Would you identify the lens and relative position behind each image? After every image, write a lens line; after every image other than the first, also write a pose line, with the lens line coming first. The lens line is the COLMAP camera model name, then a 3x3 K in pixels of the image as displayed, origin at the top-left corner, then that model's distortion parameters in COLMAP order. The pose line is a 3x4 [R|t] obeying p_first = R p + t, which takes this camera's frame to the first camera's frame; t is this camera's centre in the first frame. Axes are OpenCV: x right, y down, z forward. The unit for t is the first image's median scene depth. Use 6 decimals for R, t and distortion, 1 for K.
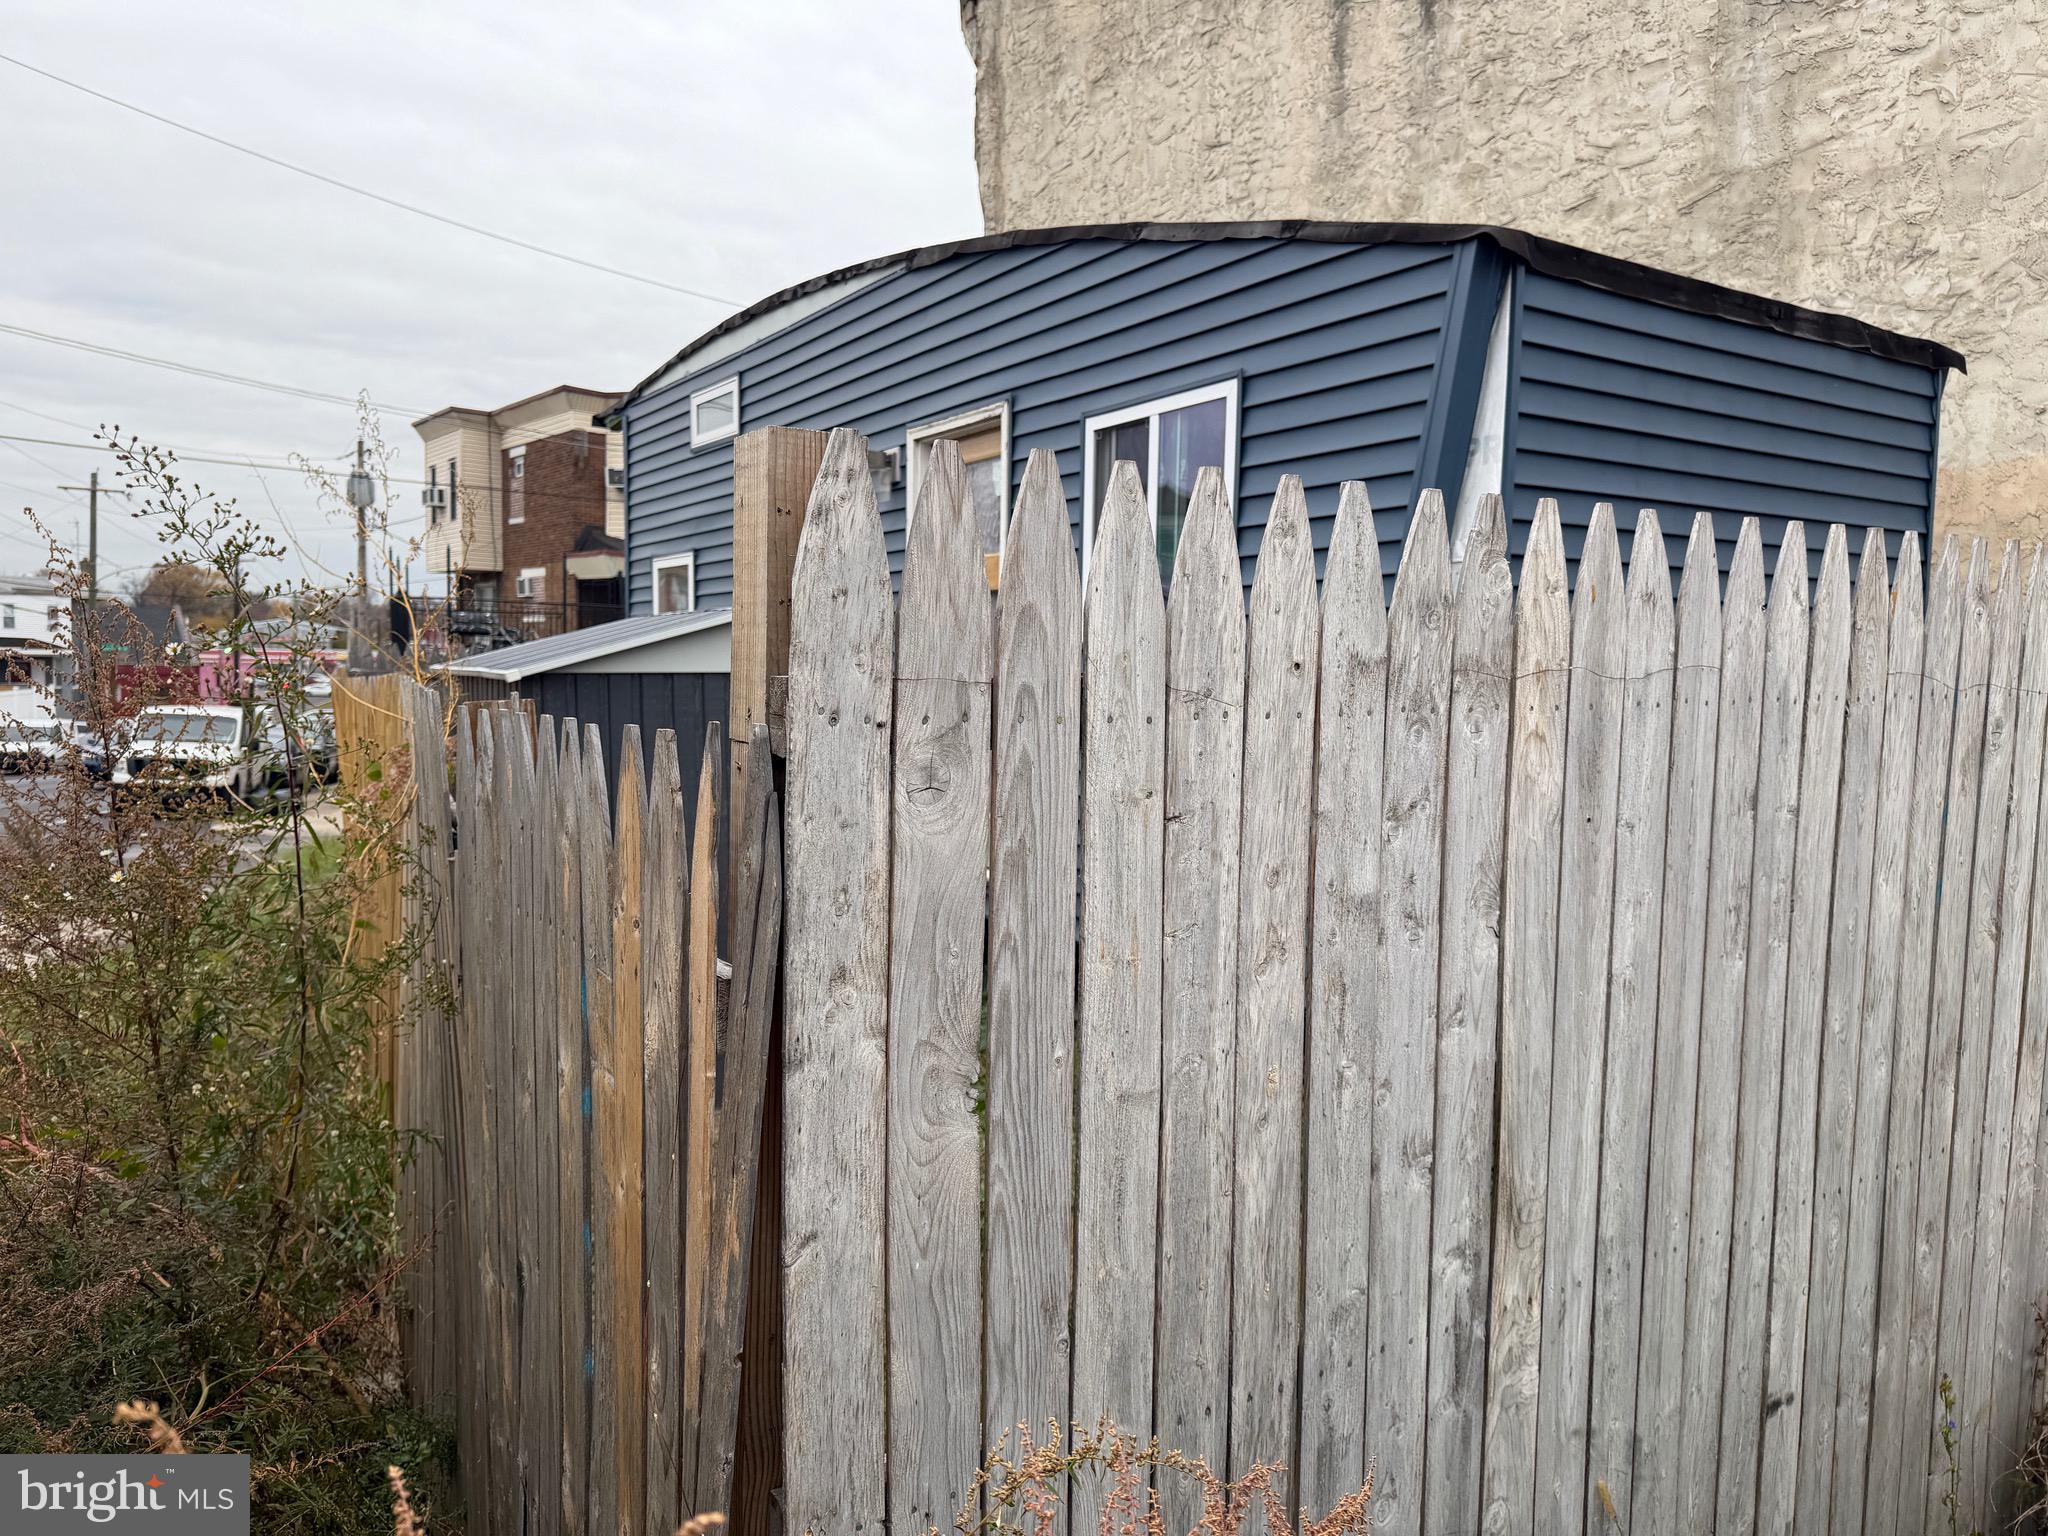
lens RADIAL K [[1446.9, 0, 1024.0], [0, 1446.9, 768.0], [0, 0, 1]] dist [-0.010444, -0.007692]
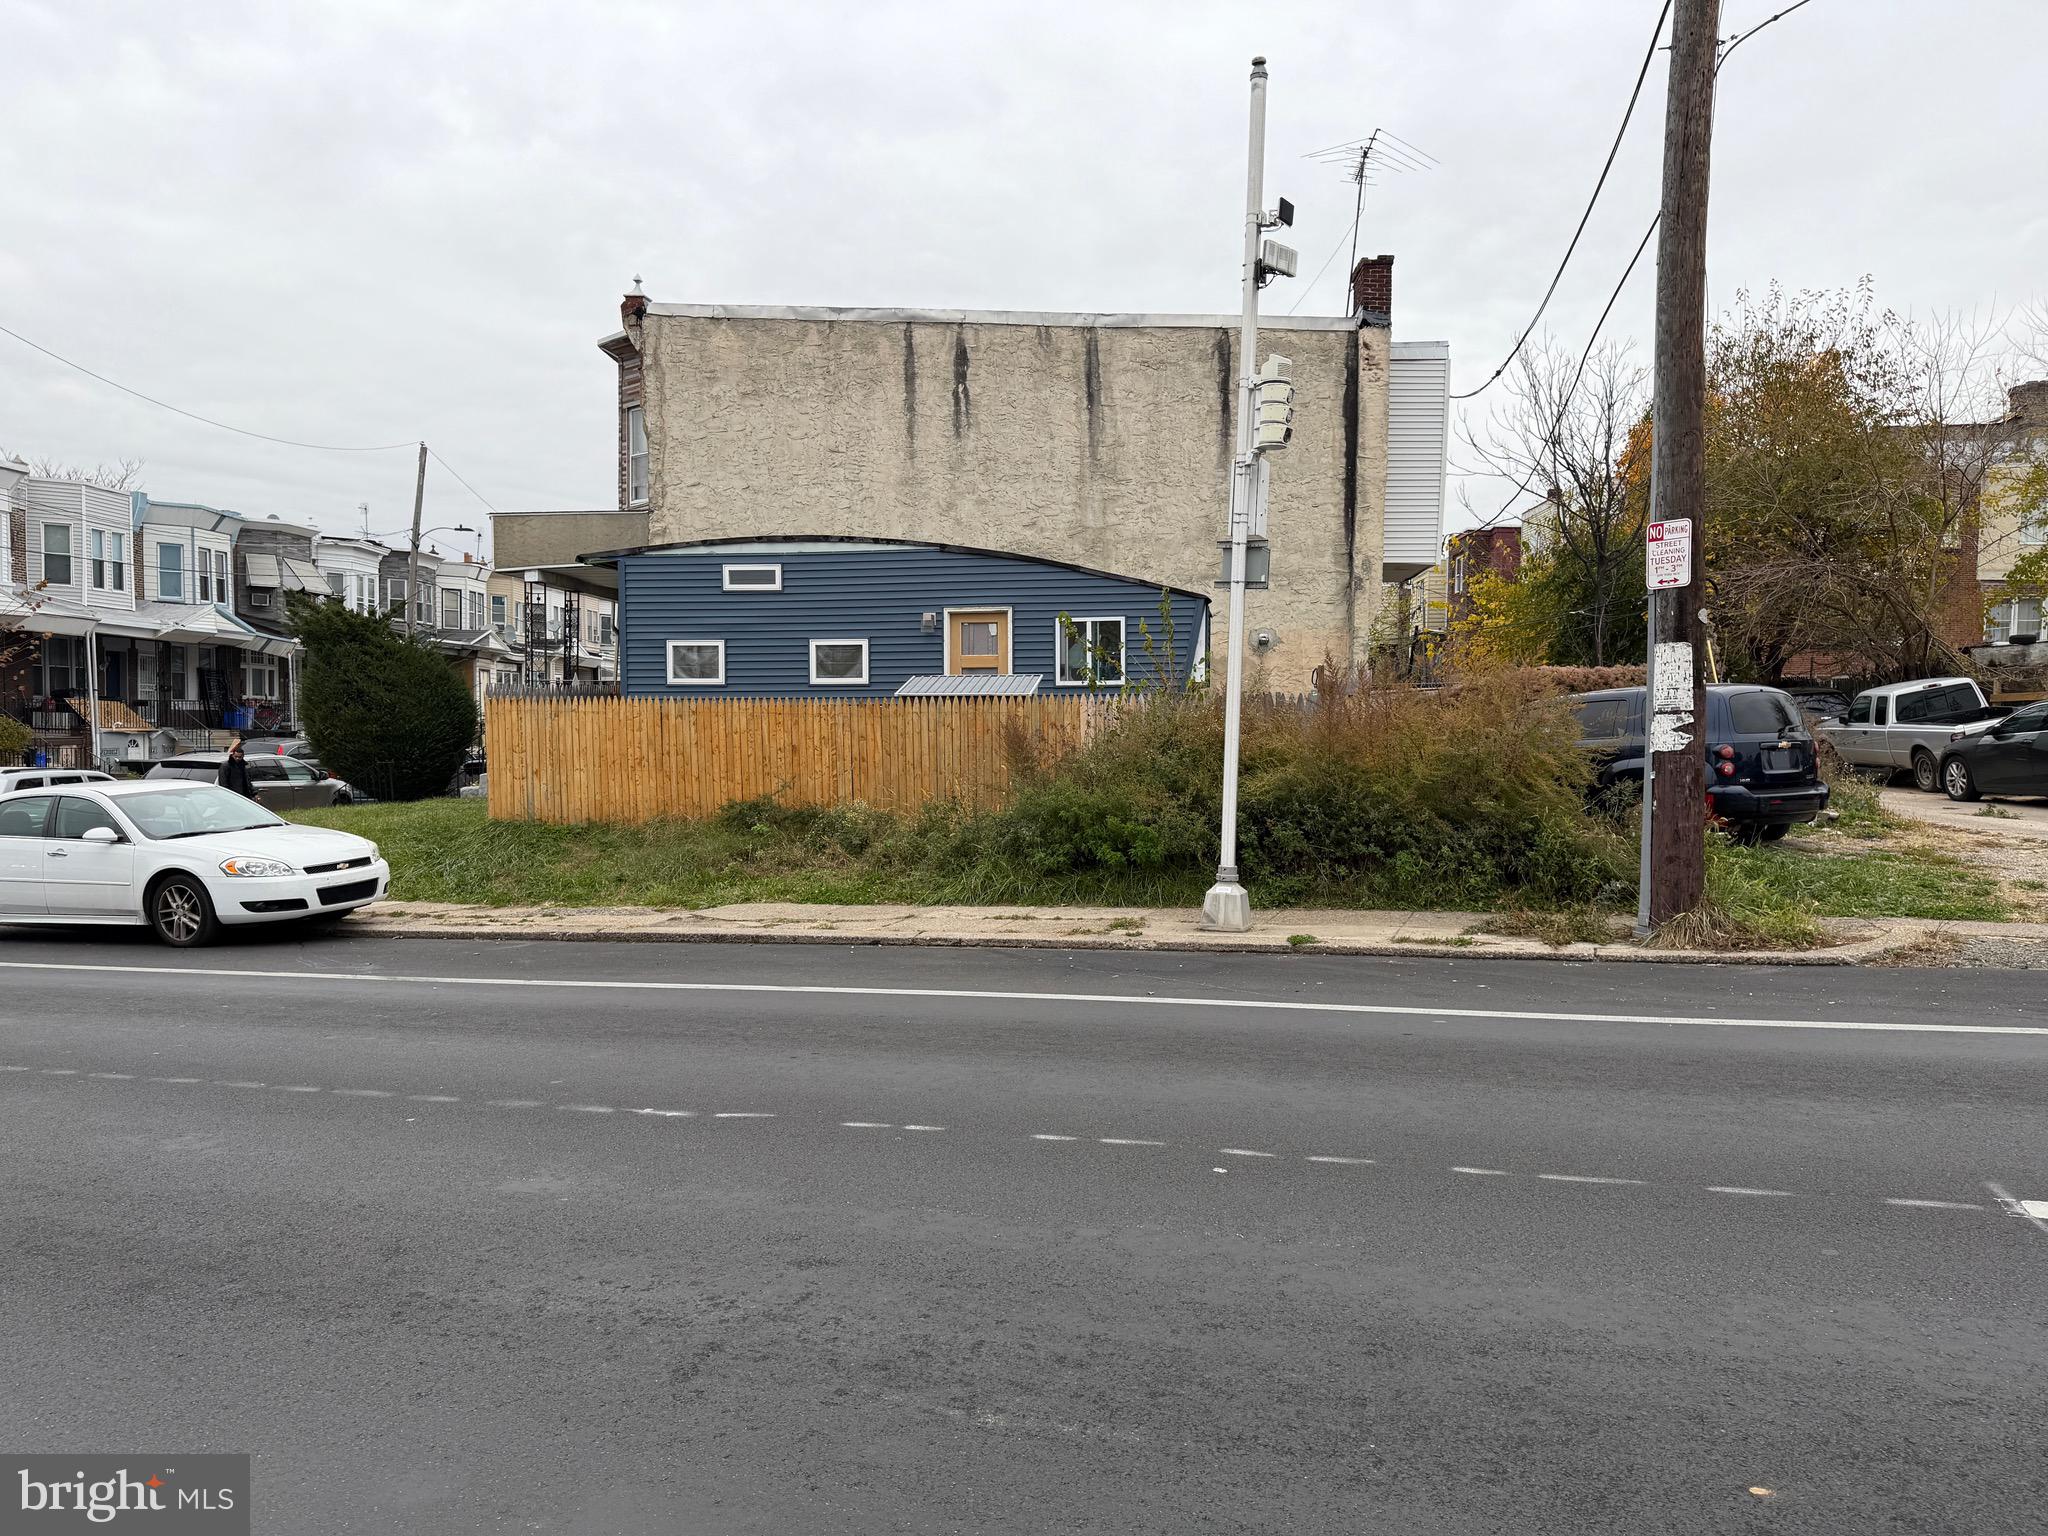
lens RADIAL K [[1432.9, 0, 1024.0], [0, 1432.9, 768.0], [0, 0, 1]] dist [0.069533, -0.001264]
pose [[0.655688, -0.032763, 0.754321, -1.776742], [0.059512, 0.998192, -0.008376, 0.091696], [-0.752683, 0.050384, 0.656453, -0.784785]]
